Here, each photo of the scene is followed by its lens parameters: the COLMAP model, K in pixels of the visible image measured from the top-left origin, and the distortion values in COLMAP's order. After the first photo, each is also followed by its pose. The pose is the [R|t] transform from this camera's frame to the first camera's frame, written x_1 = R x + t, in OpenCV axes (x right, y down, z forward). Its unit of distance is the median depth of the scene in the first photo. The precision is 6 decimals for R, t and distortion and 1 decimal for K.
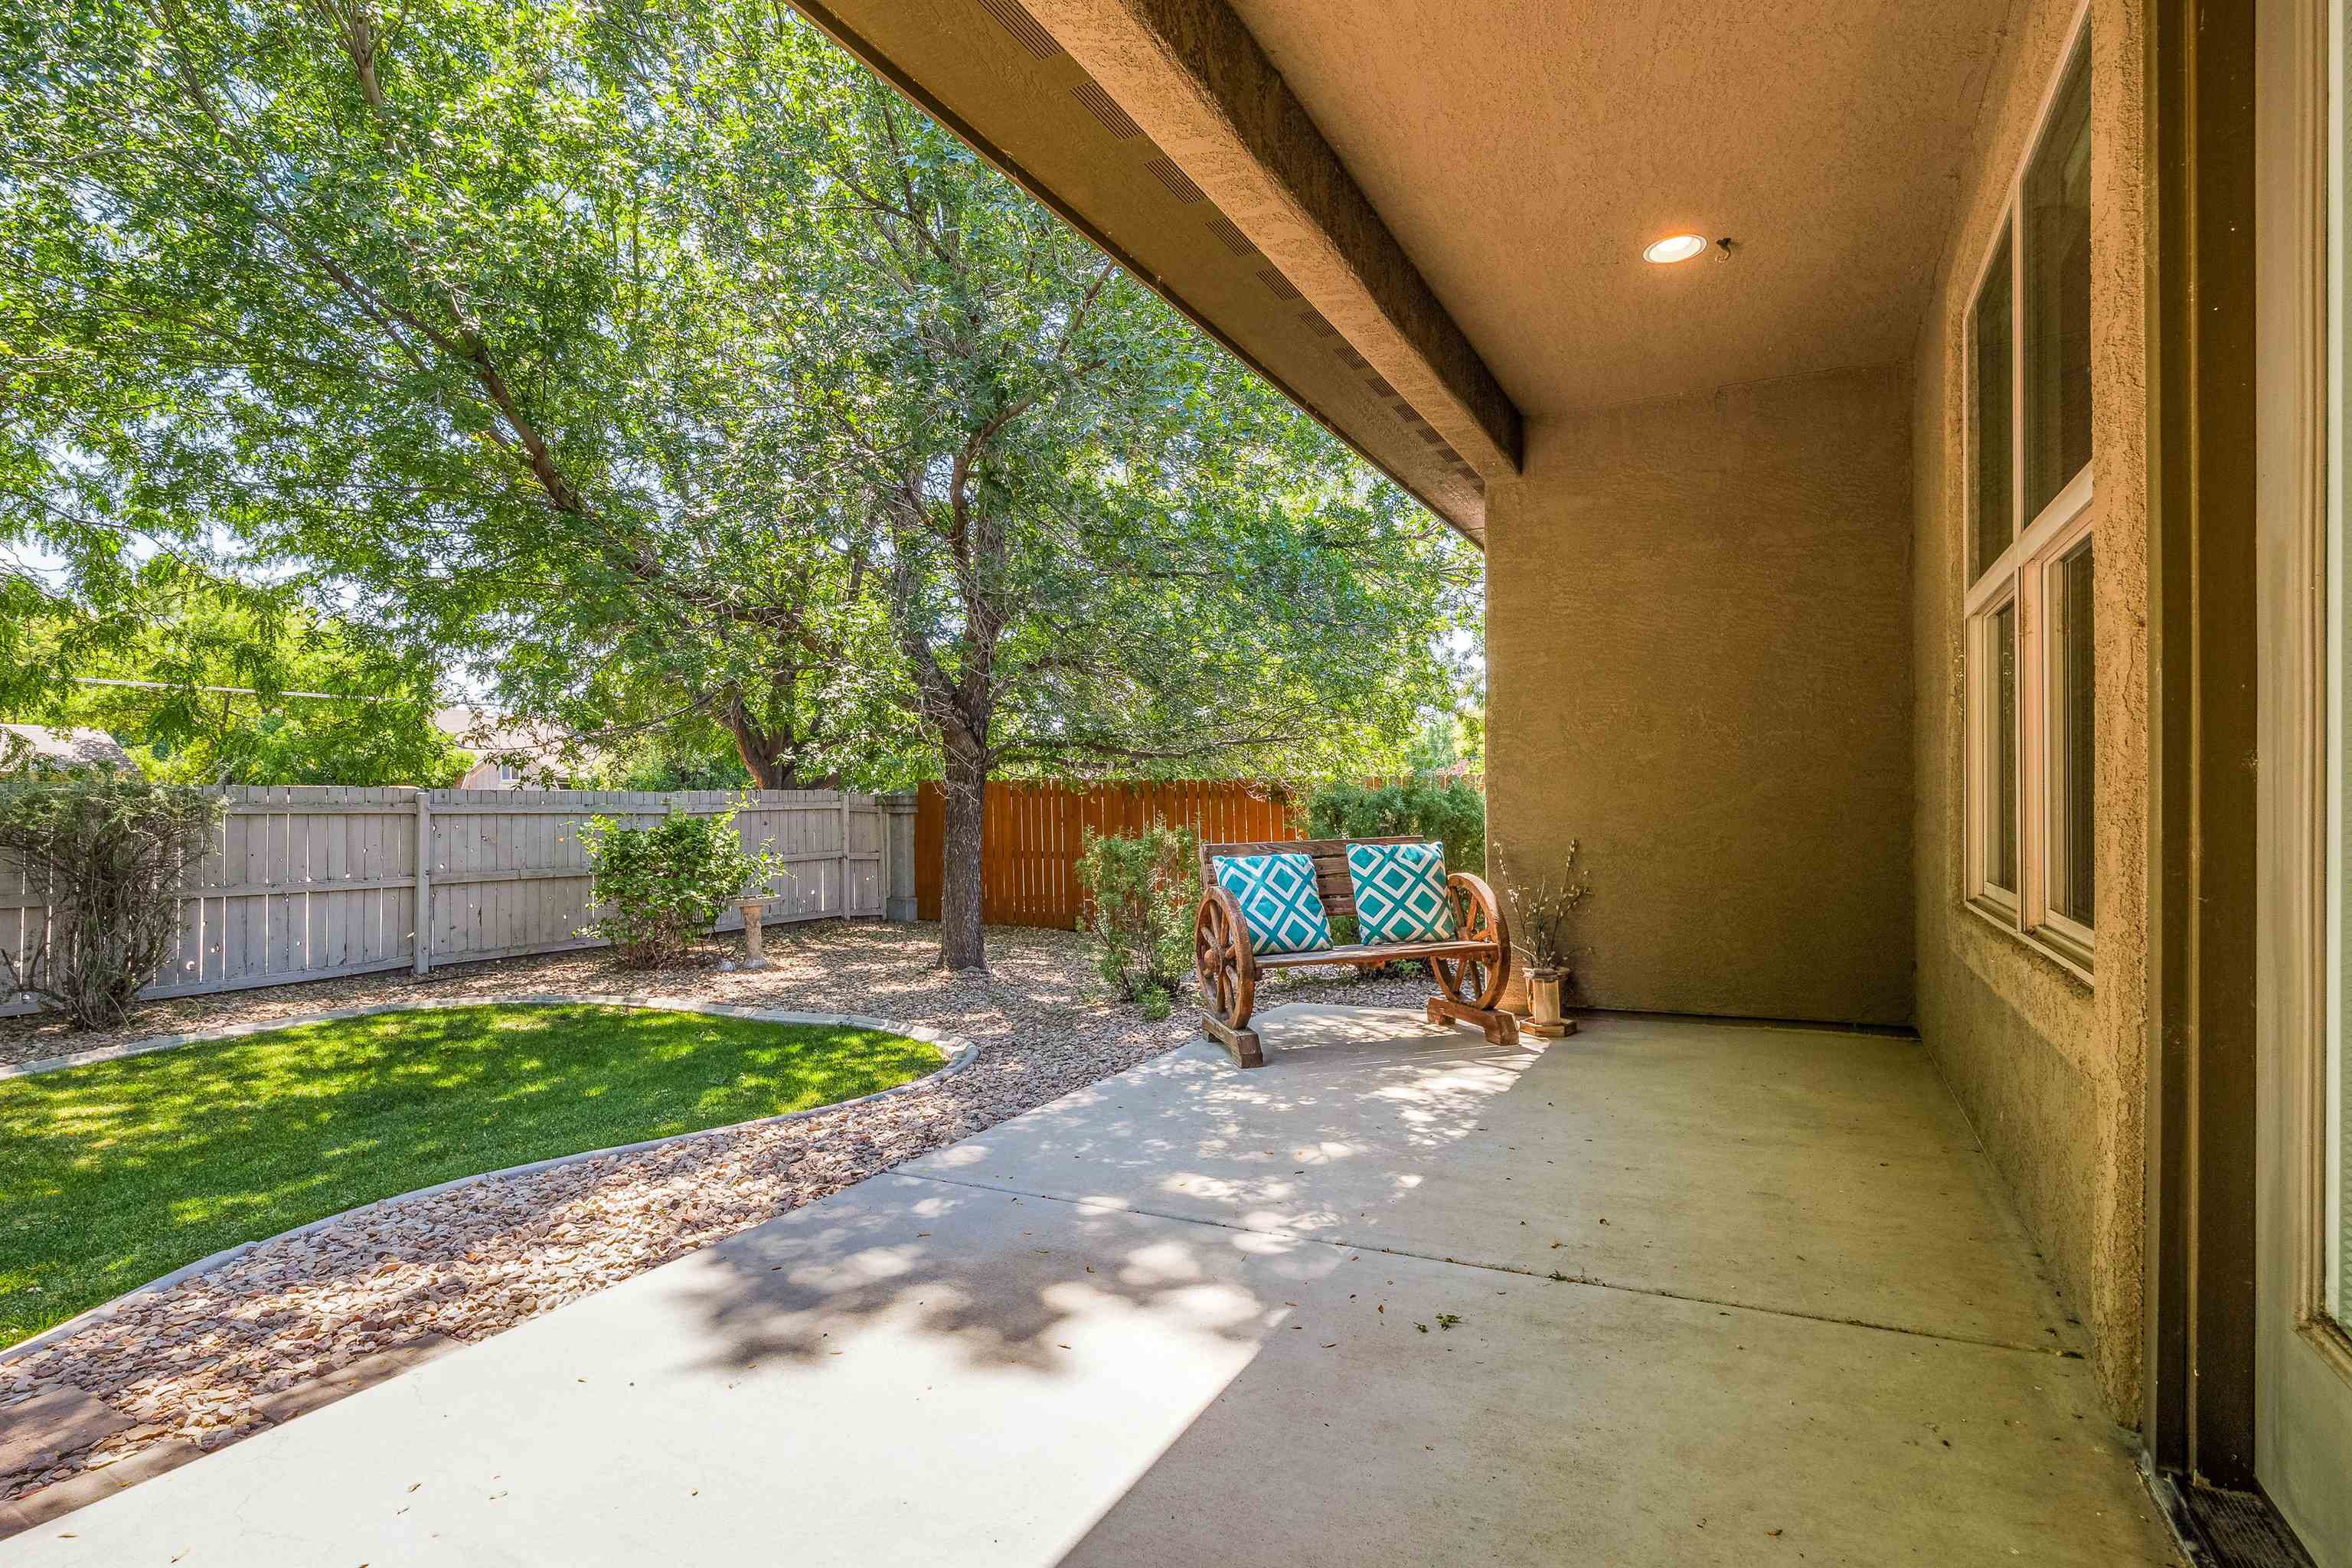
lens RADIAL K [[1140.4, 0, 1163.7], [0, 1140.4, 807.7], [0, 0, 1]] dist [0.006077, -0.002642]
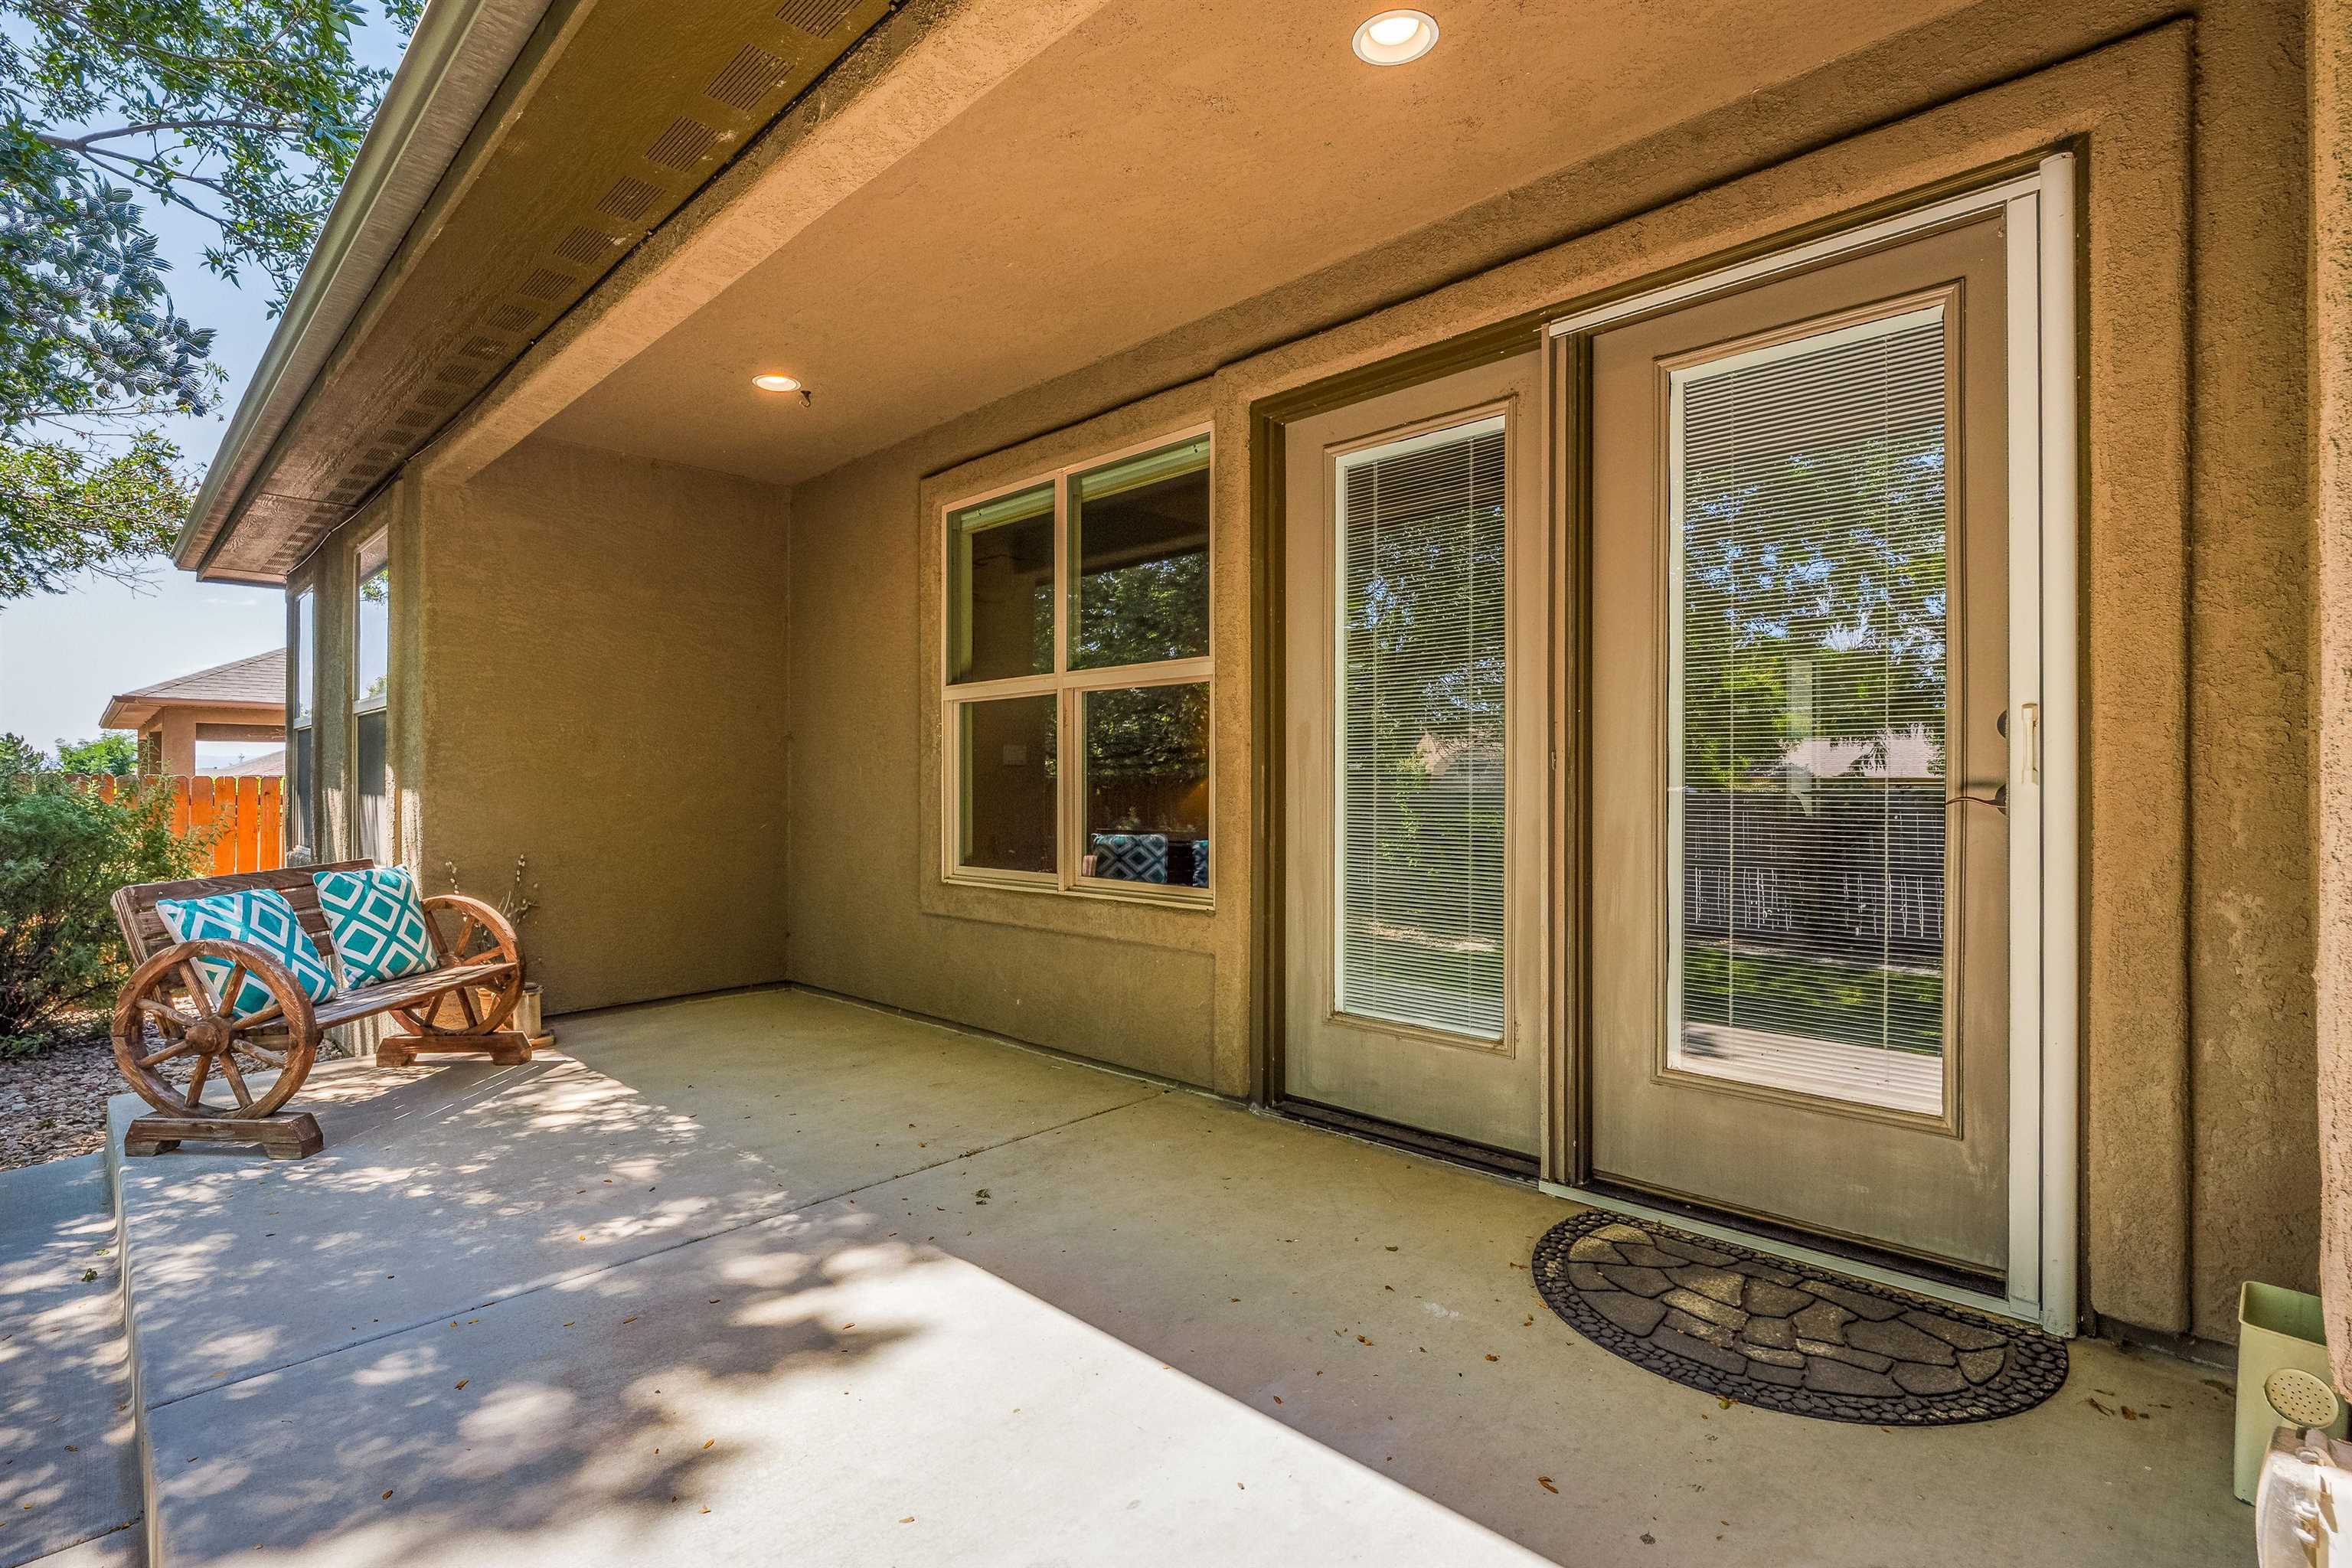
lens RADIAL K [[1140.4, 0, 1164.2], [0, 1140.4, 775.2], [0, 0, 1]] dist [0.006077, -0.002642]
pose [[0.286323, 0.018597, 0.957953, -0.787542], [0.008719, 0.999720, -0.022014, -0.026100], [-0.958094, 0.014656, 0.286080, 0.285069]]
